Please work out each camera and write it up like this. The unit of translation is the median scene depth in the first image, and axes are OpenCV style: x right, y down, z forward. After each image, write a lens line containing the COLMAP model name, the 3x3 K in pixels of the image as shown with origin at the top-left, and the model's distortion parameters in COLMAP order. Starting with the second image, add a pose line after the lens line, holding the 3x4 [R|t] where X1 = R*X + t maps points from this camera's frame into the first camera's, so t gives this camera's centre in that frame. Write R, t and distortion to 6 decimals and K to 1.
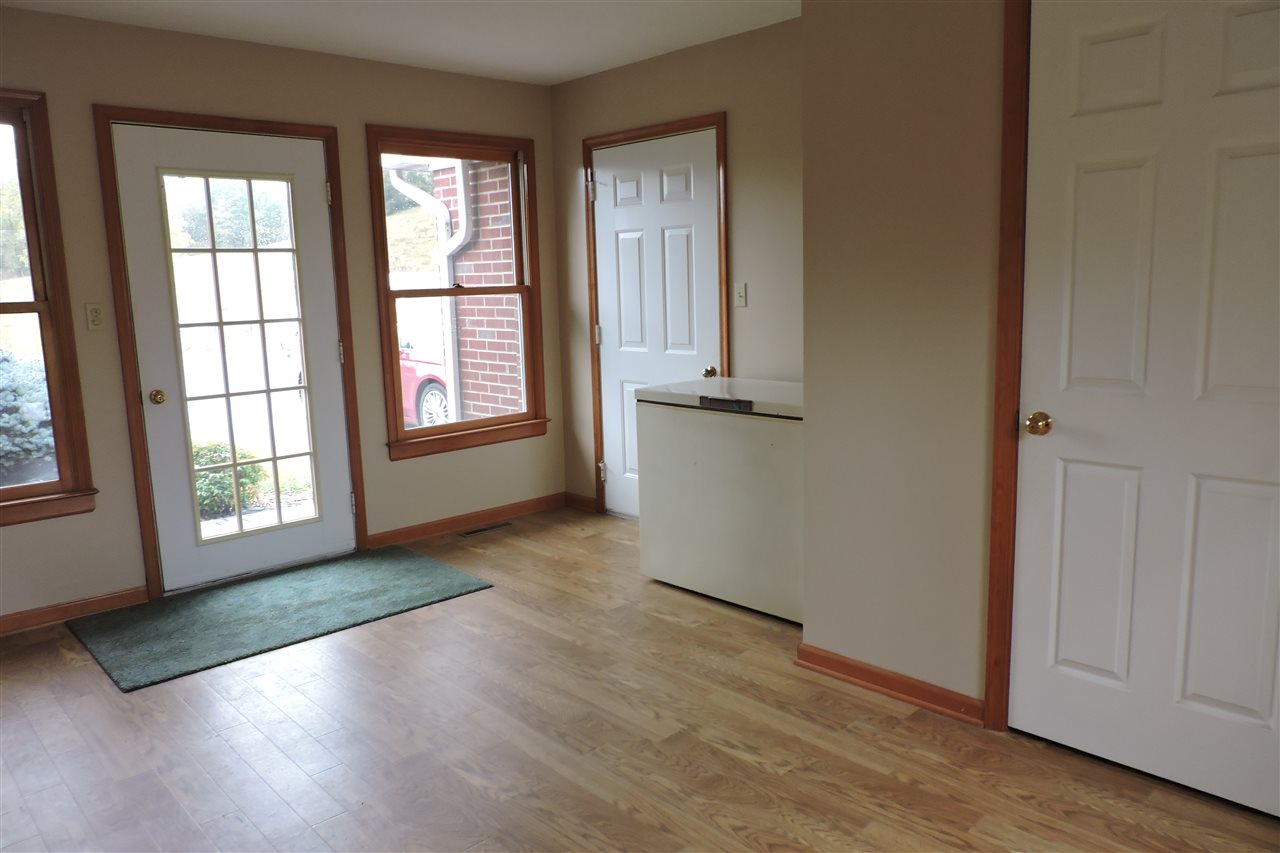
lens RADIAL K [[908.2, 0, 640.0], [0, 908.2, 426.5], [0, 0, 1]] dist [-0.028519, 0.003375]
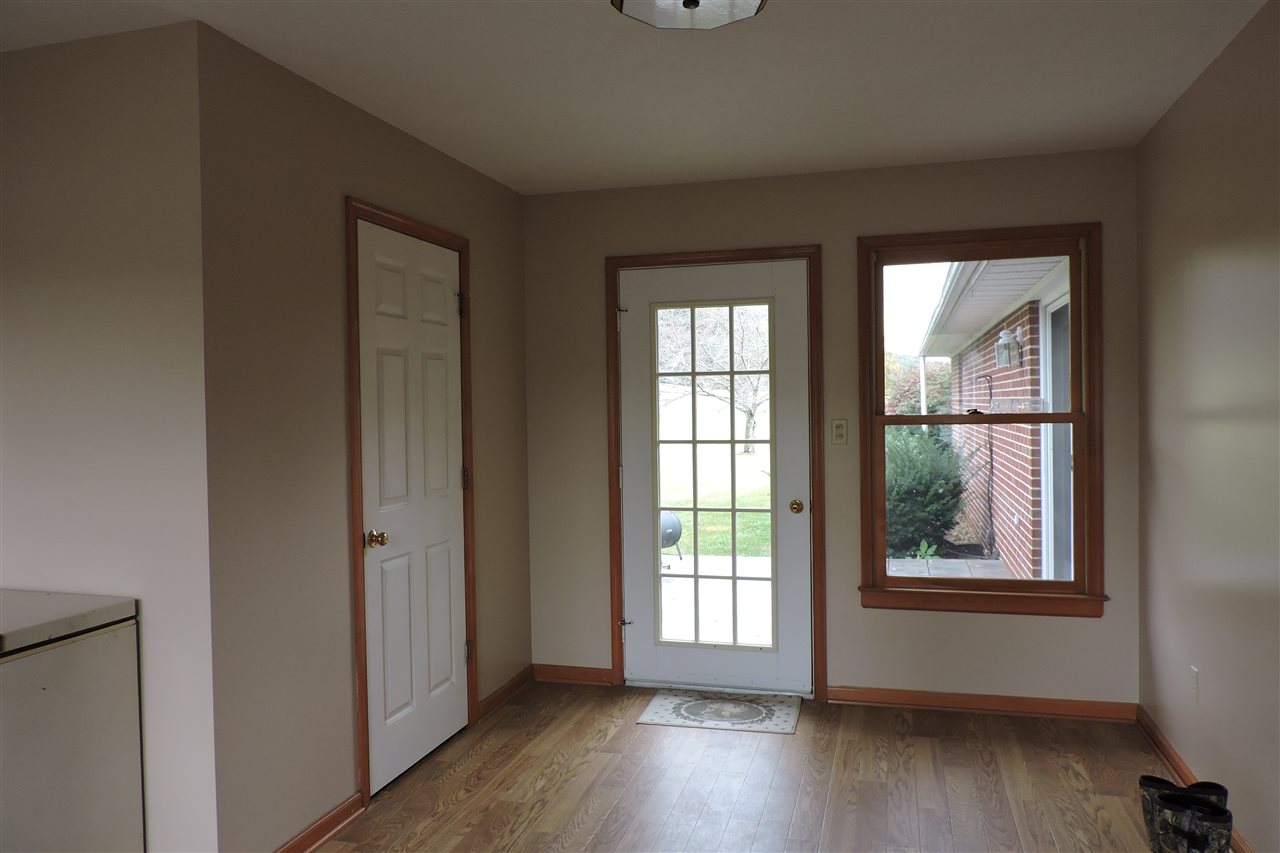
lens RADIAL K [[908.2, 0, 640.0], [0, 908.2, 426.5], [0, 0, 1]] dist [-0.028519, 0.003375]
pose [[-0.519107, 0.022816, 0.854405, -0.894361], [0.170885, 0.982231, 0.077594, -0.201570], [-0.837452, 0.186285, -0.513782, 1.346078]]
